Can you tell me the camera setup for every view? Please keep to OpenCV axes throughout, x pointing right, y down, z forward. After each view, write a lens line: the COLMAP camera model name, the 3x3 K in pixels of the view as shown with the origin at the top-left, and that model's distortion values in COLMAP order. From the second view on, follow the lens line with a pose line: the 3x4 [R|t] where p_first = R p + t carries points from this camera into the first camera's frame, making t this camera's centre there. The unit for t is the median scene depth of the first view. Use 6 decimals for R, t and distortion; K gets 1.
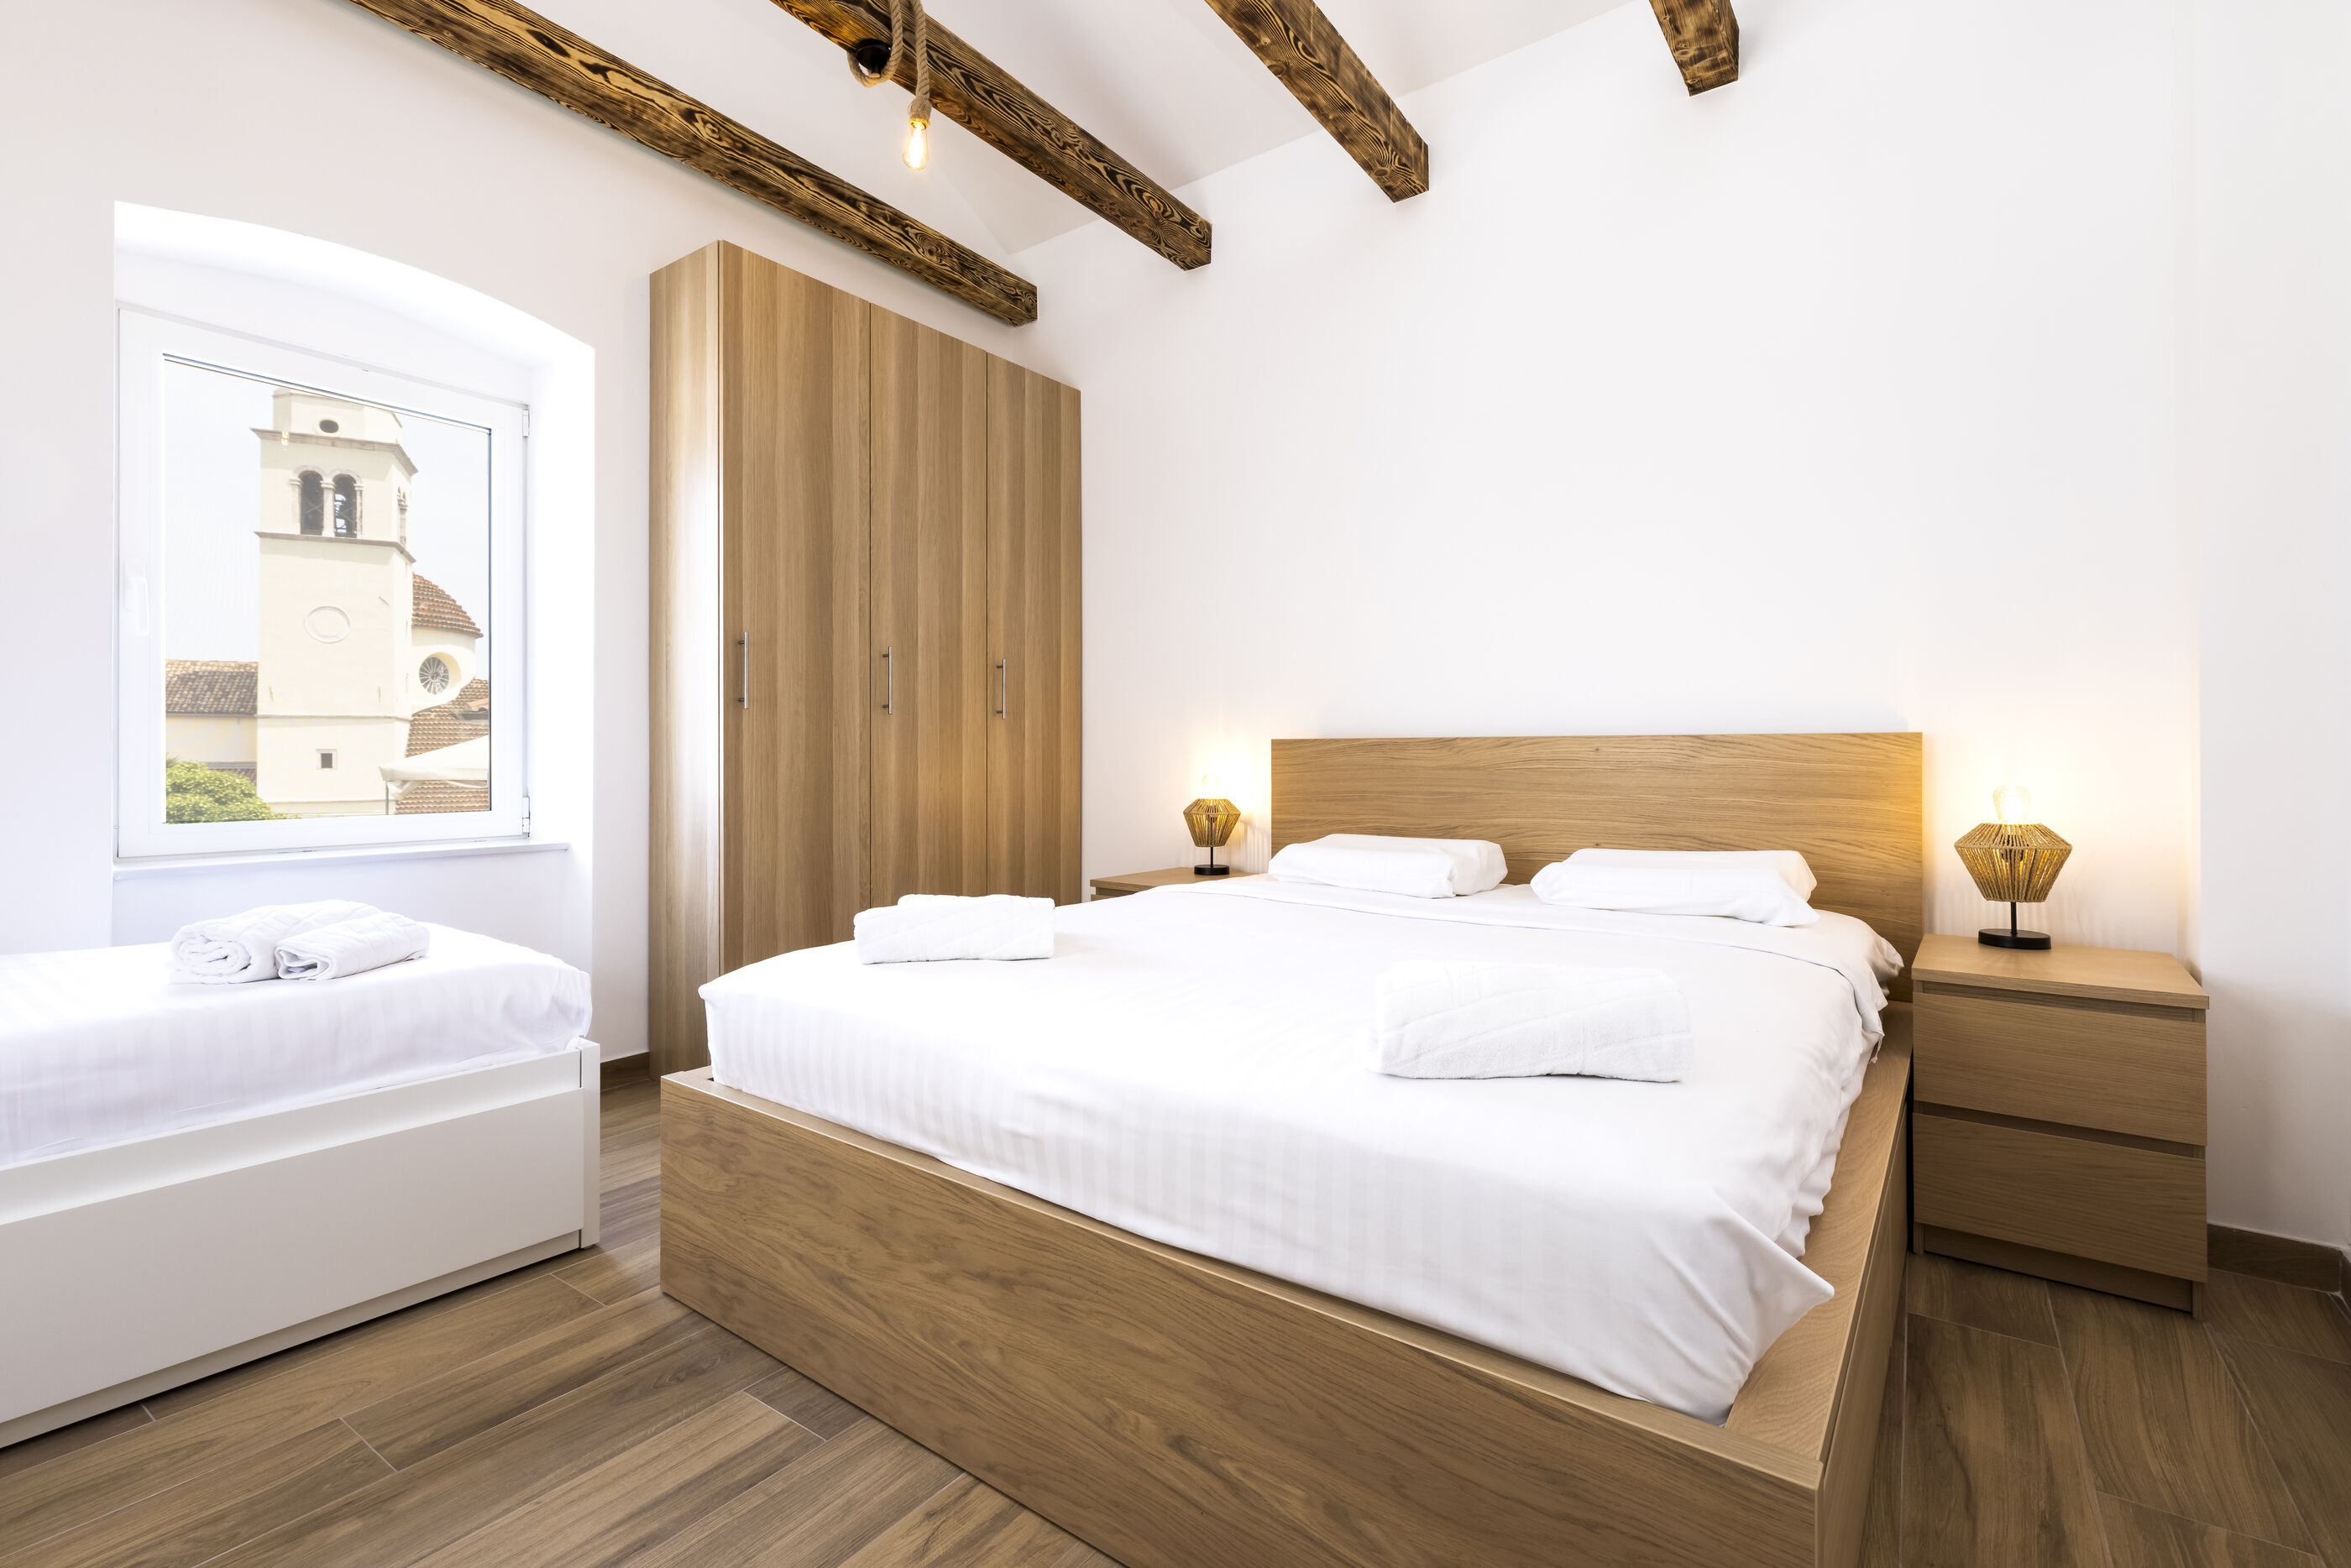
lens RADIAL K [[1060.3, 0, 1163.4], [0, 1060.3, 754.0], [0, 0, 1]] dist [0.001511, -0.000248]
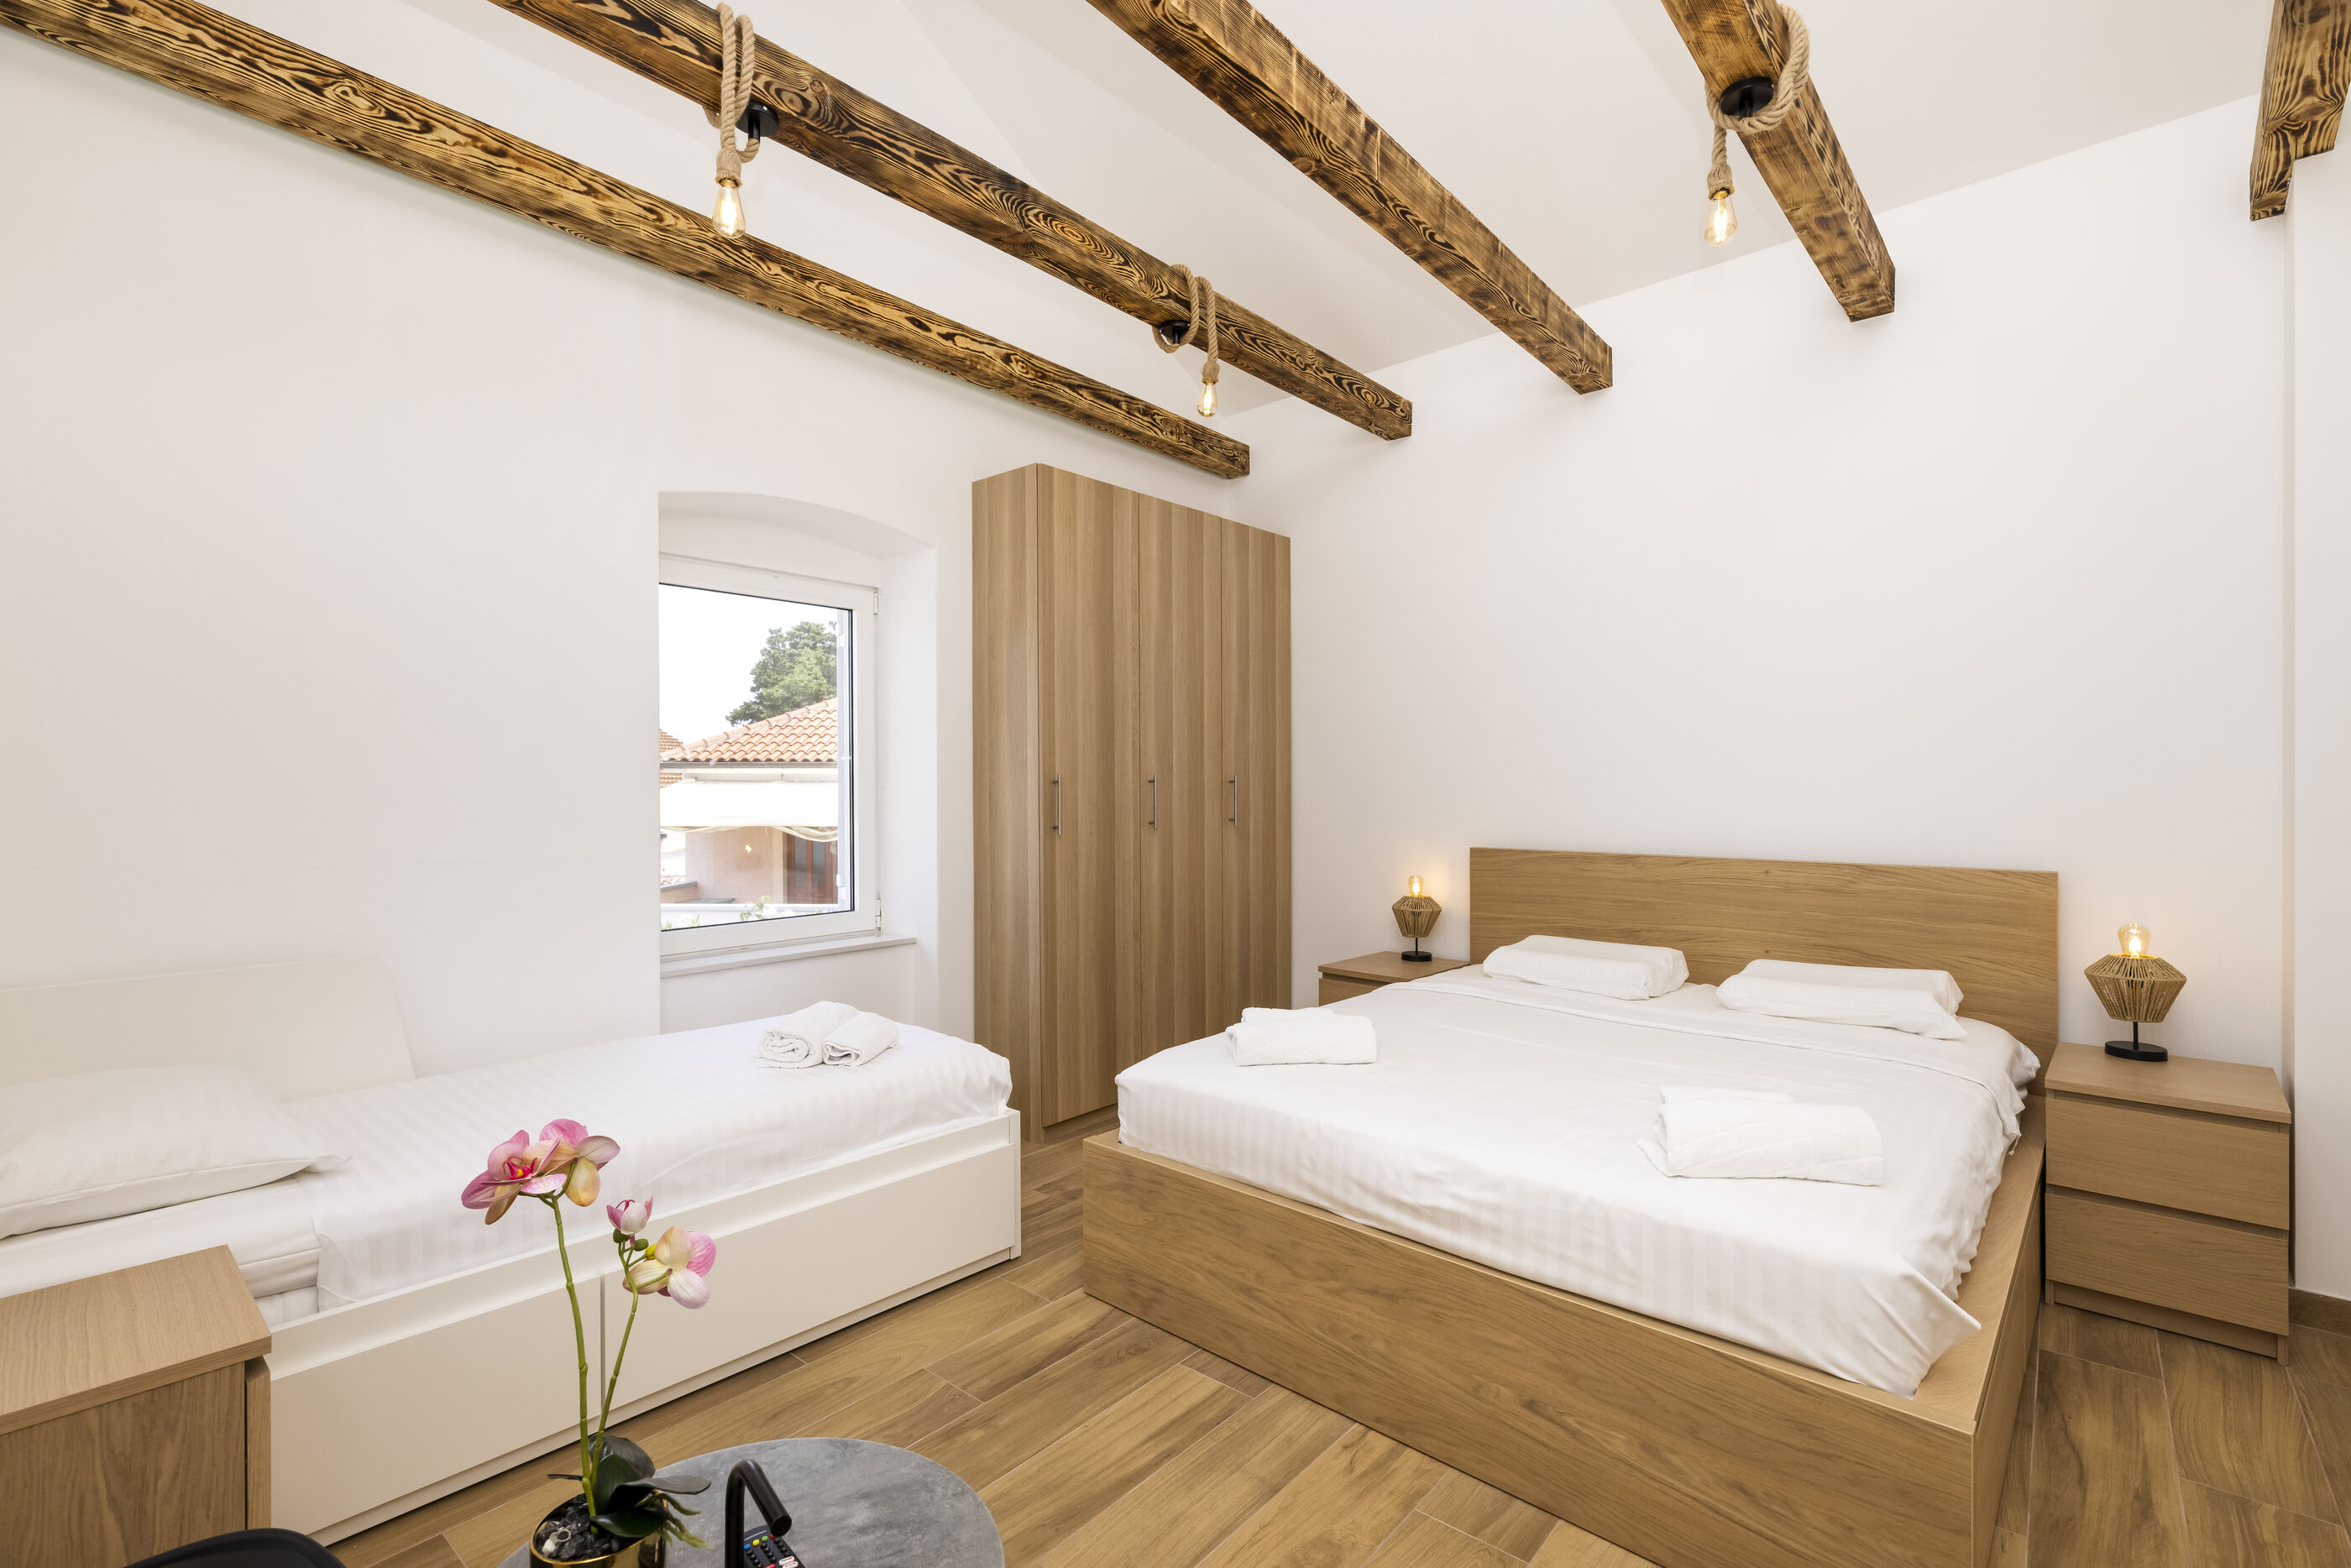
lens RADIAL K [[1049.7, 0, 1170.8], [0, 1049.7, 788.4], [0, 0, 1]] dist [0.000846, -0.000201]
pose [[0.996018, -0.001850, -0.089134, -0.158267], [0.002497, 0.999971, 0.007147, -0.112069], [0.089118, -0.007341, 0.995994, -0.242325]]
